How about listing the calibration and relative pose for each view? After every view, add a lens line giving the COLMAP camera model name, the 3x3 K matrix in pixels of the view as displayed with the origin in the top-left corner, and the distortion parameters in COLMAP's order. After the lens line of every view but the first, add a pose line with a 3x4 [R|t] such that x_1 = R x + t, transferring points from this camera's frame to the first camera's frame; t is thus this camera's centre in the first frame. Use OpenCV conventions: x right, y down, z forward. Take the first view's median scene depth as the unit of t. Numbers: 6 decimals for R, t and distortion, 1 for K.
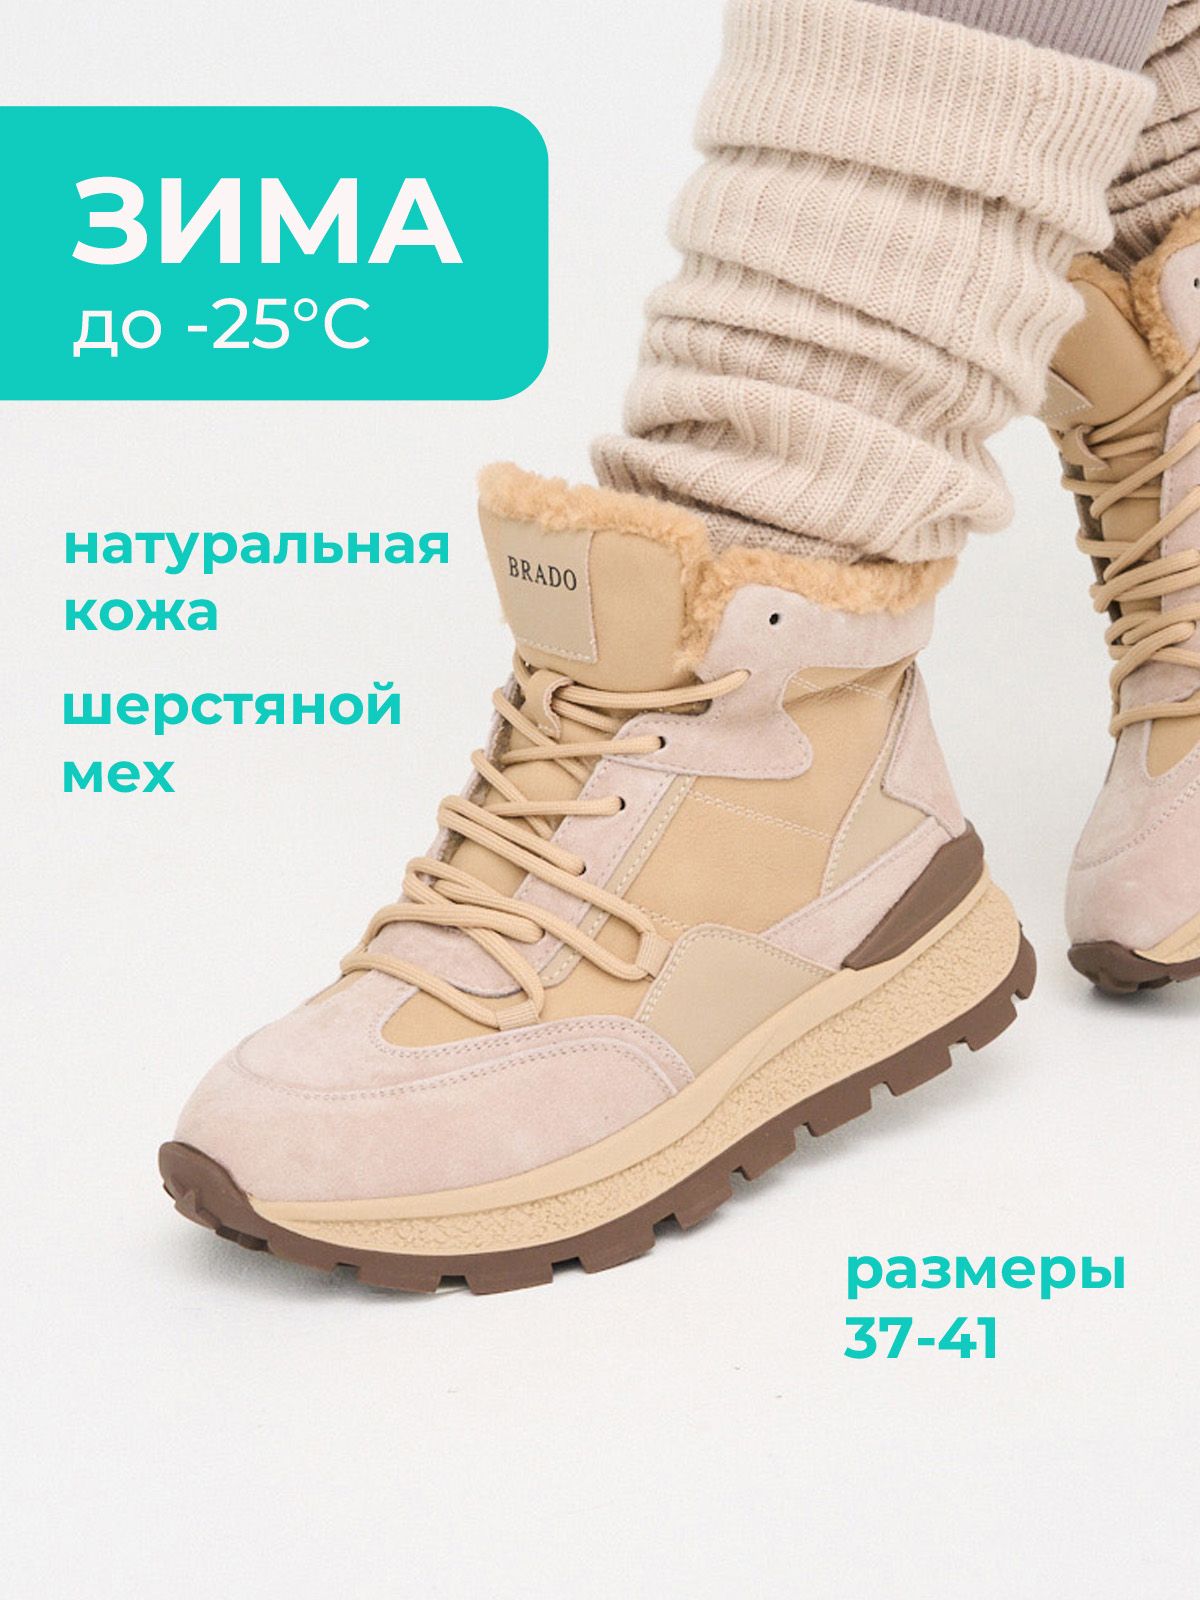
lens RADIAL K [[2128.5, 0, 504.3], [0, 2128.5, 775.5], [0, 0, 1]] dist [-0.274036, 0.000000]
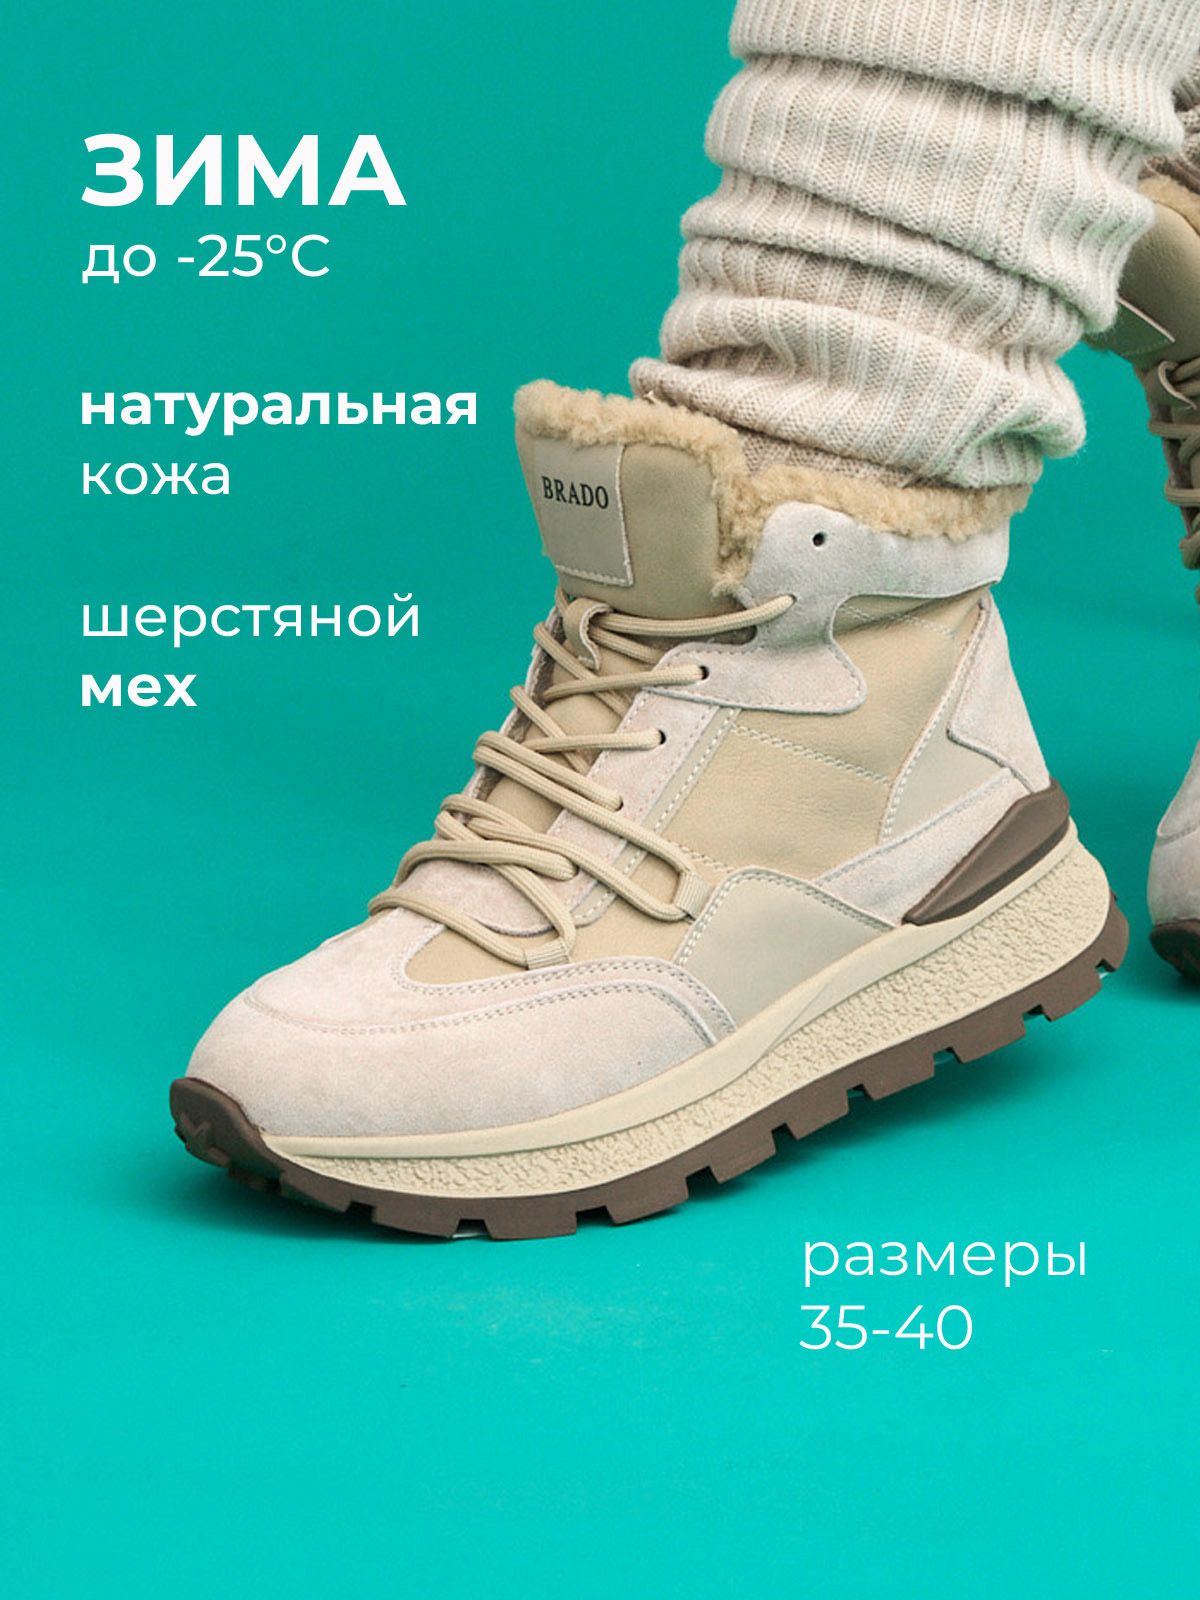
lens RADIAL K [[2970.2, 0, 602.7], [0, 2970.2, 800.1], [0, 0, 1]] dist [-0.241287, 0.000000]
pose [[0.999310, 0.009845, -0.035812, 0.081534], [-0.010166, 0.999910, -0.008804, 0.057235], [0.035722, 0.009162, 0.999320, -0.352368]]
